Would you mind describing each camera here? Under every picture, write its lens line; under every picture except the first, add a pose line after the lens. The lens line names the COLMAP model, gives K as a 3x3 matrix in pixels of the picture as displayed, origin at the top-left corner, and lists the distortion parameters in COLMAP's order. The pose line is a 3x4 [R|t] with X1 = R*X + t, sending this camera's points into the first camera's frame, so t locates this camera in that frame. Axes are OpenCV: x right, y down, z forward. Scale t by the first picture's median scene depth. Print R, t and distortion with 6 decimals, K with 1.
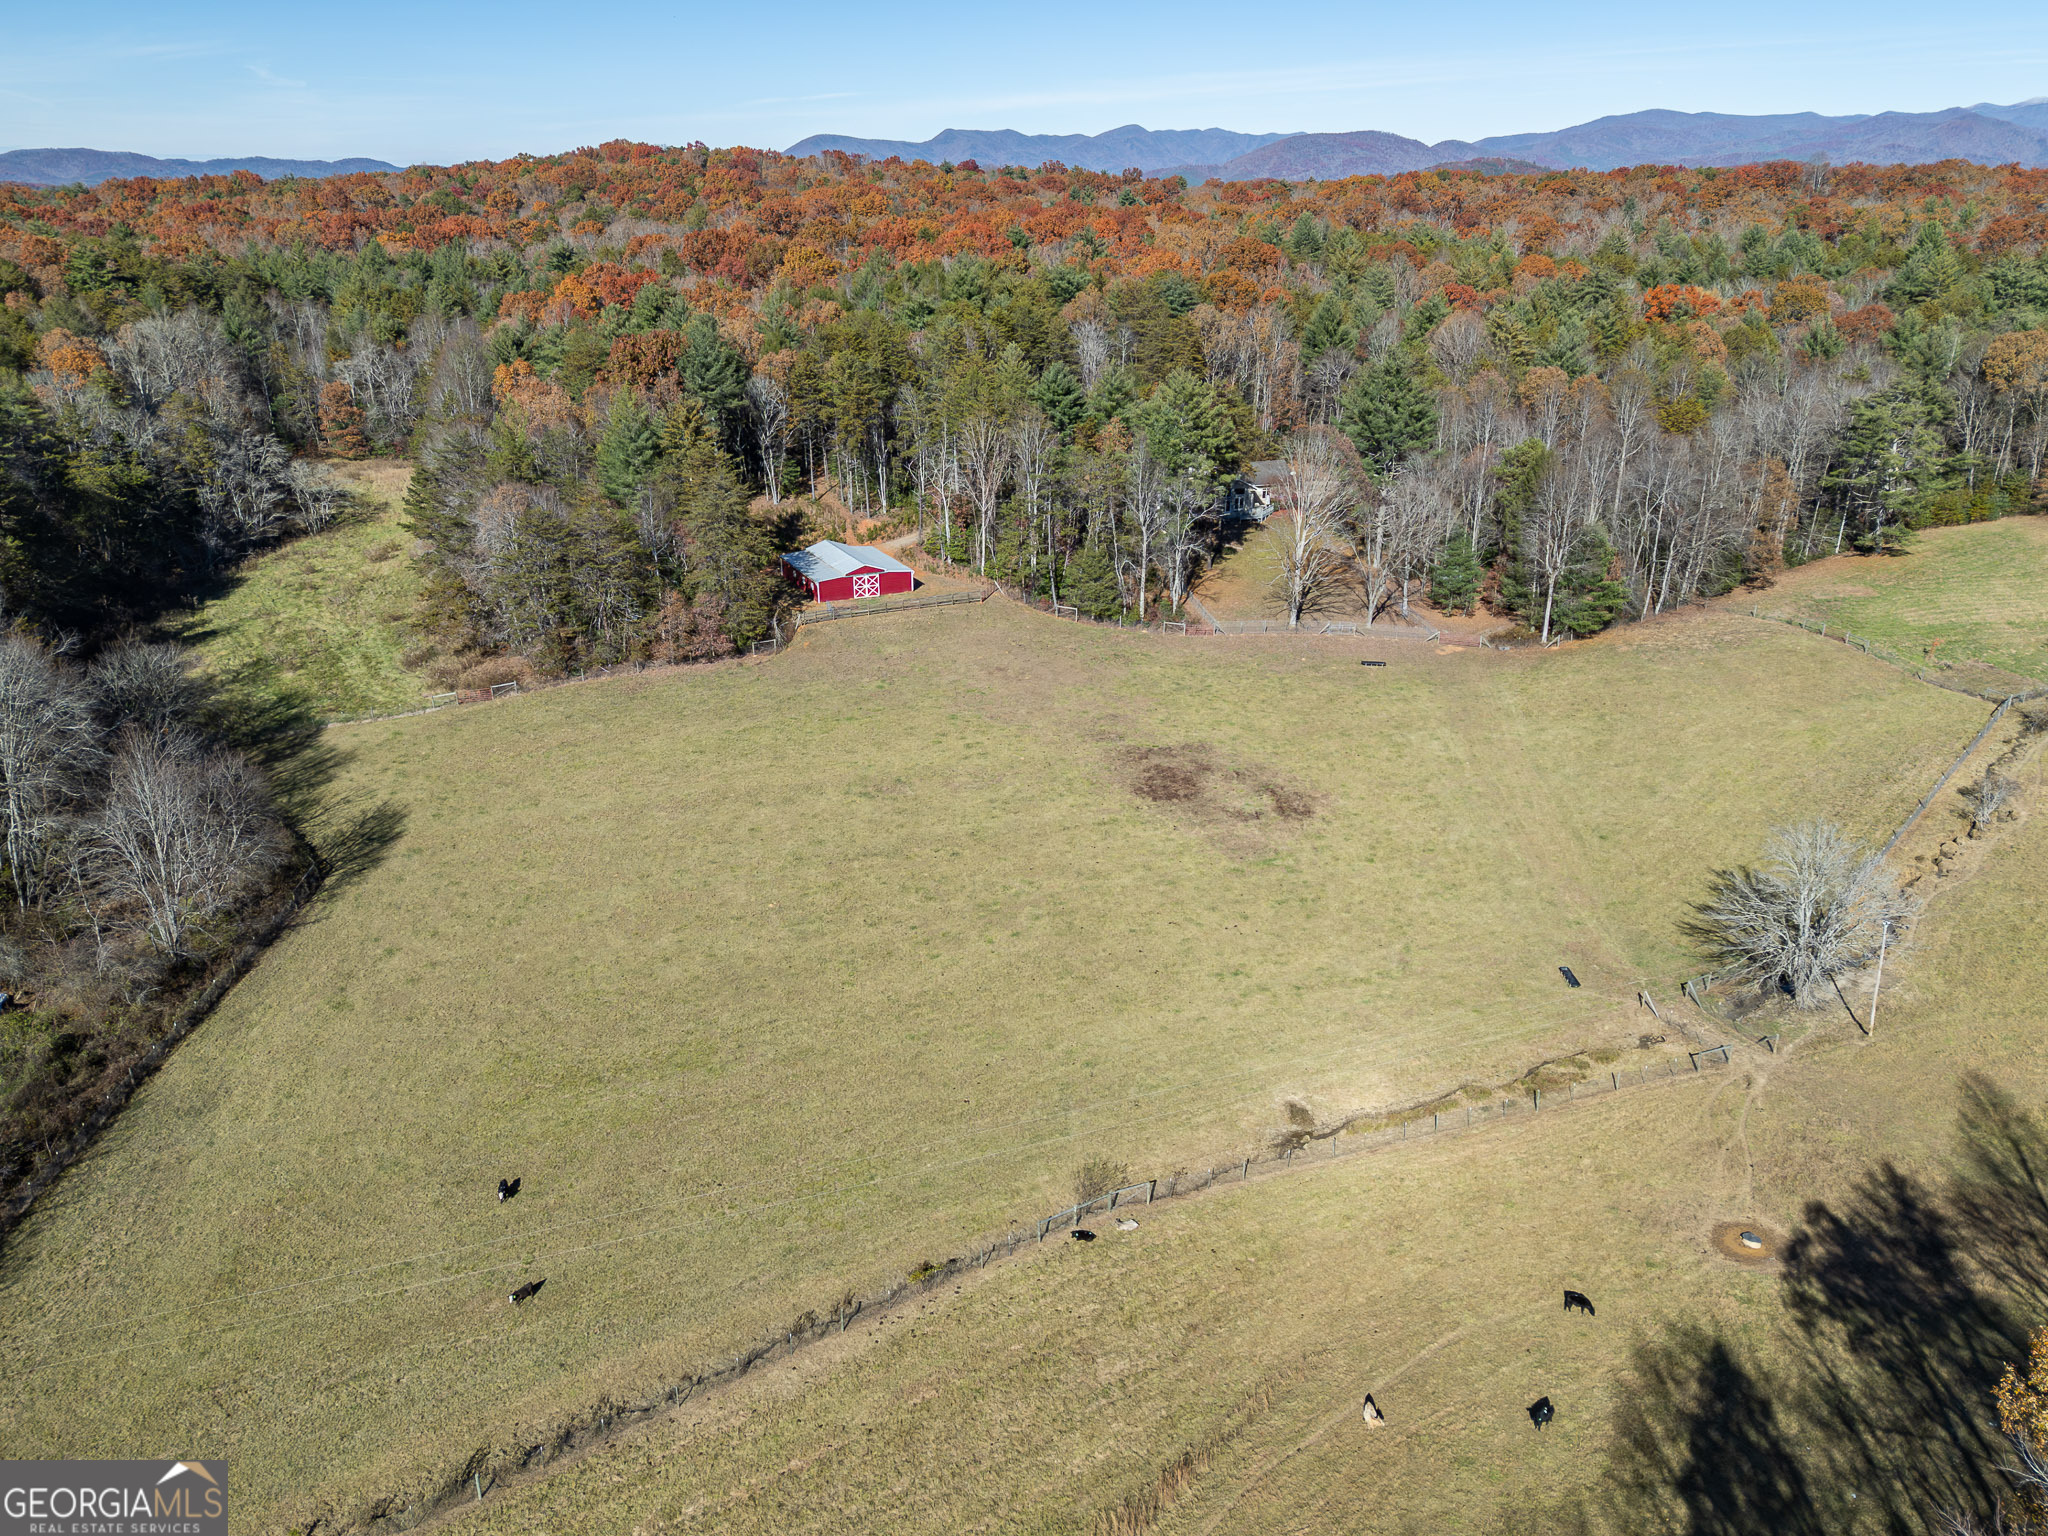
lens RADIAL K [[1471.4, 0, 1025.1], [0, 1471.4, 773.2], [0, 0, 1]] dist [0.075752, -0.054075]
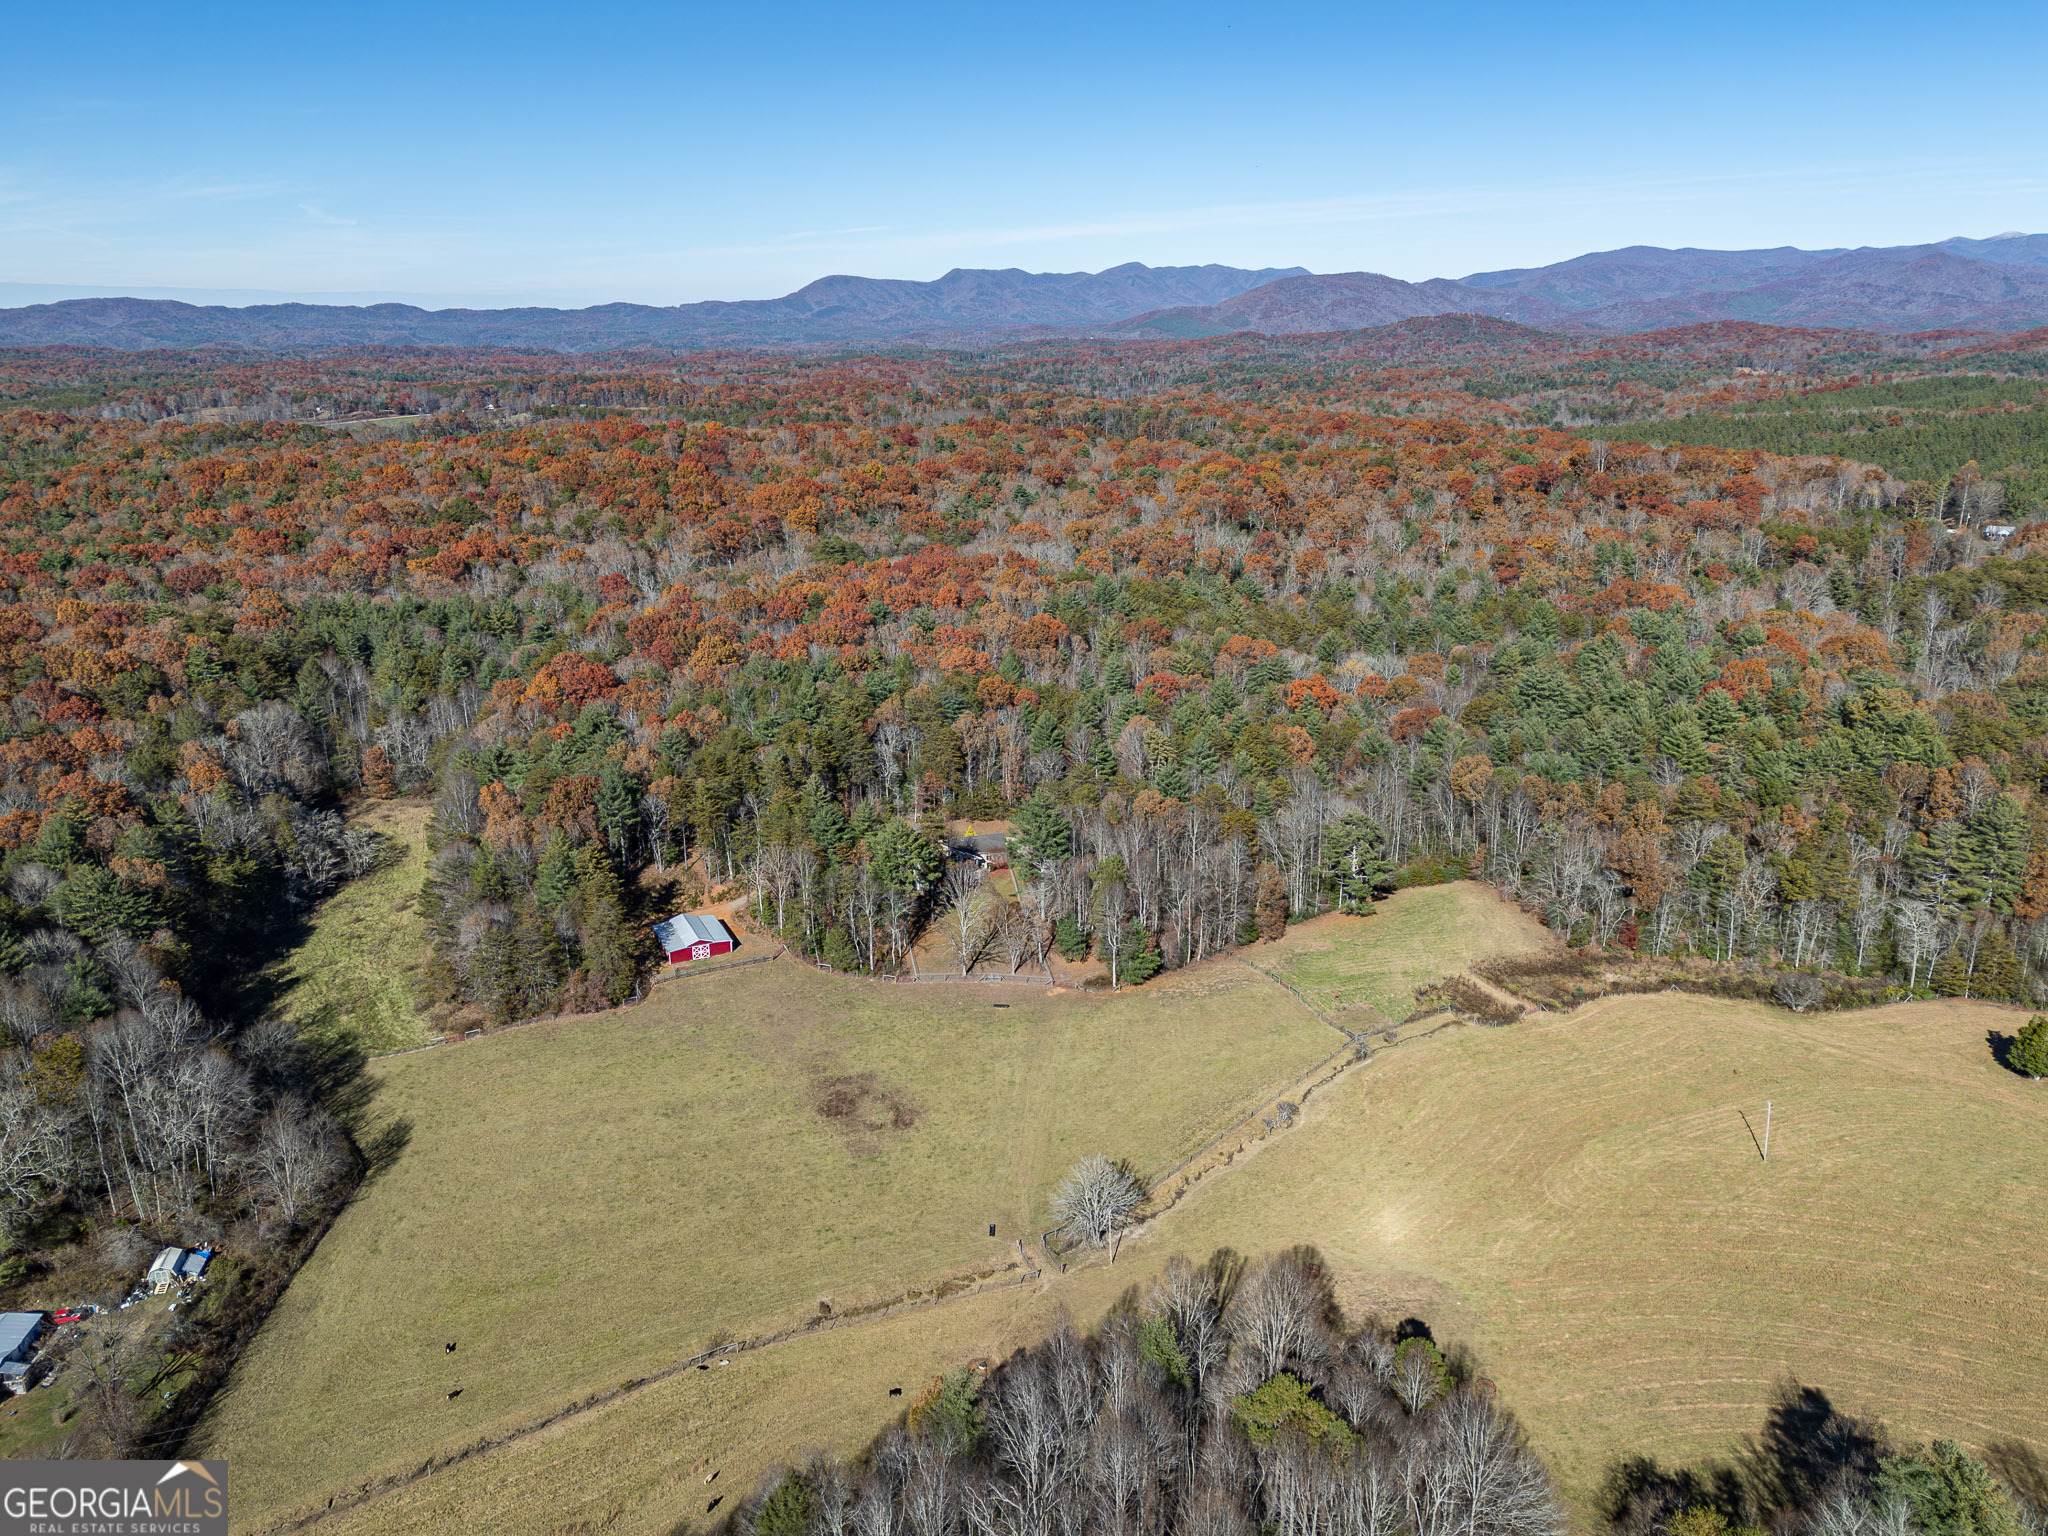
lens RADIAL K [[1471.4, 0, 1022.6], [0, 1471.4, 778.7], [0, 0, 1]] dist [0.075752, -0.054075]
pose [[0.999944, -0.004569, -0.009586, 0.333815], [0.003865, 0.997381, -0.072218, -0.252898], [0.009891, 0.072177, 0.997343, -0.802991]]
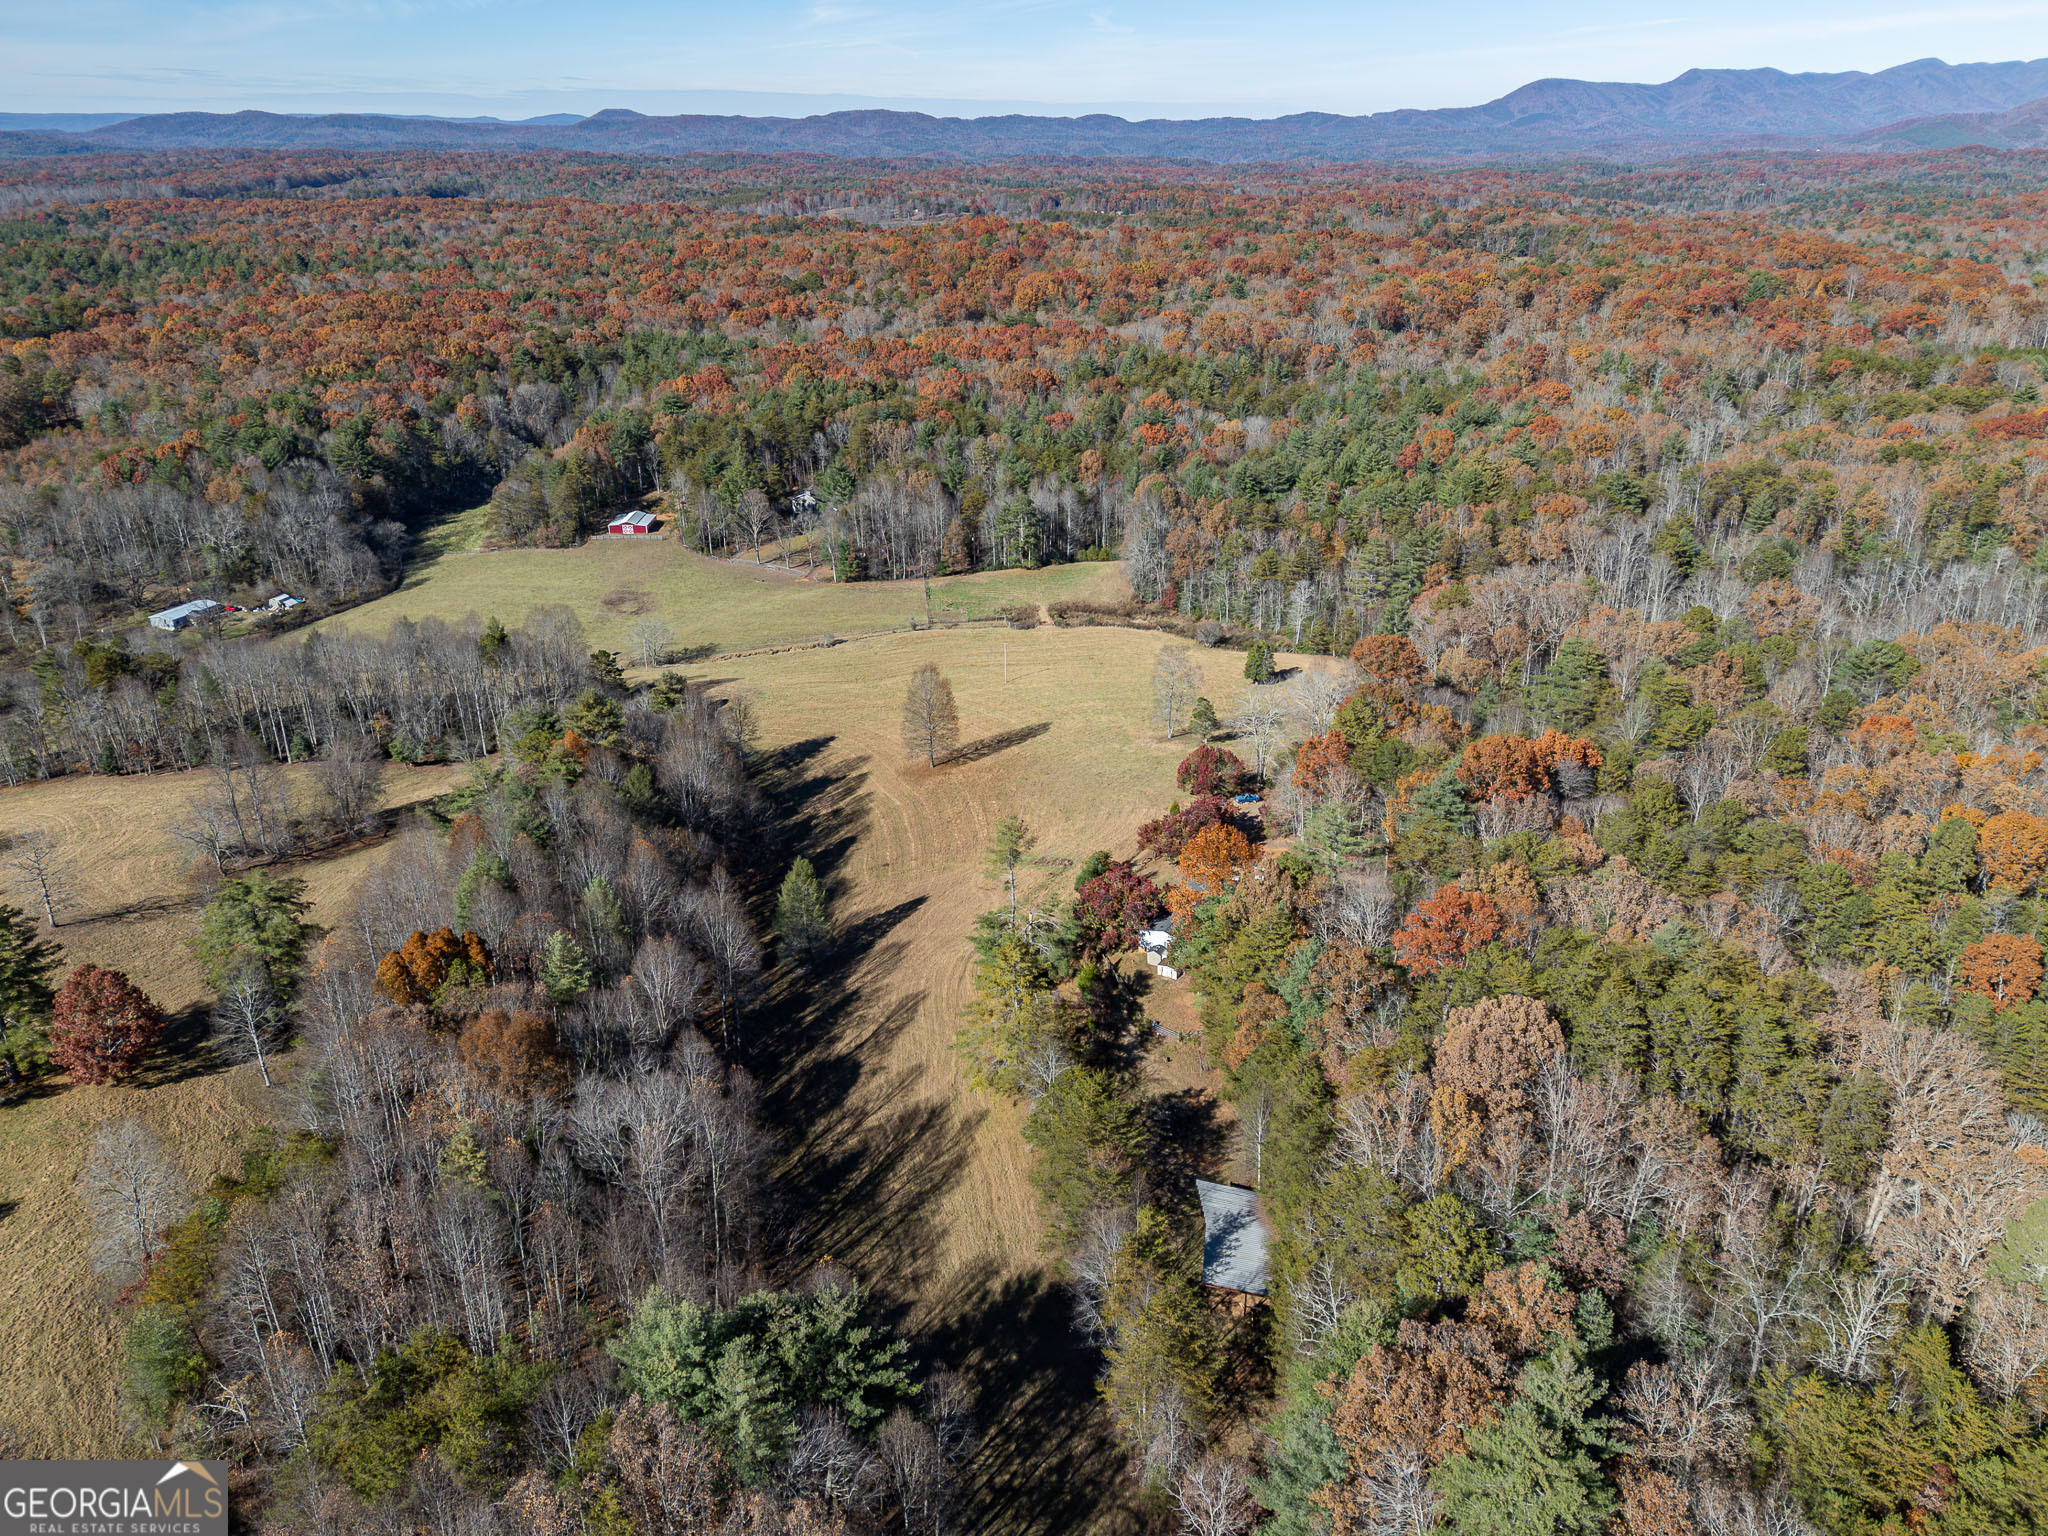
lens RADIAL K [[1471.4, 0, 1038.4], [0, 1471.4, 771.8], [0, 0, 1]] dist [0.075752, -0.054075]
pose [[0.903992, 0.173290, -0.390857, 2.168286], [-0.160403, 0.984865, 0.065662, 0.013032], [0.396320, 0.003337, 0.918106, -1.508977]]
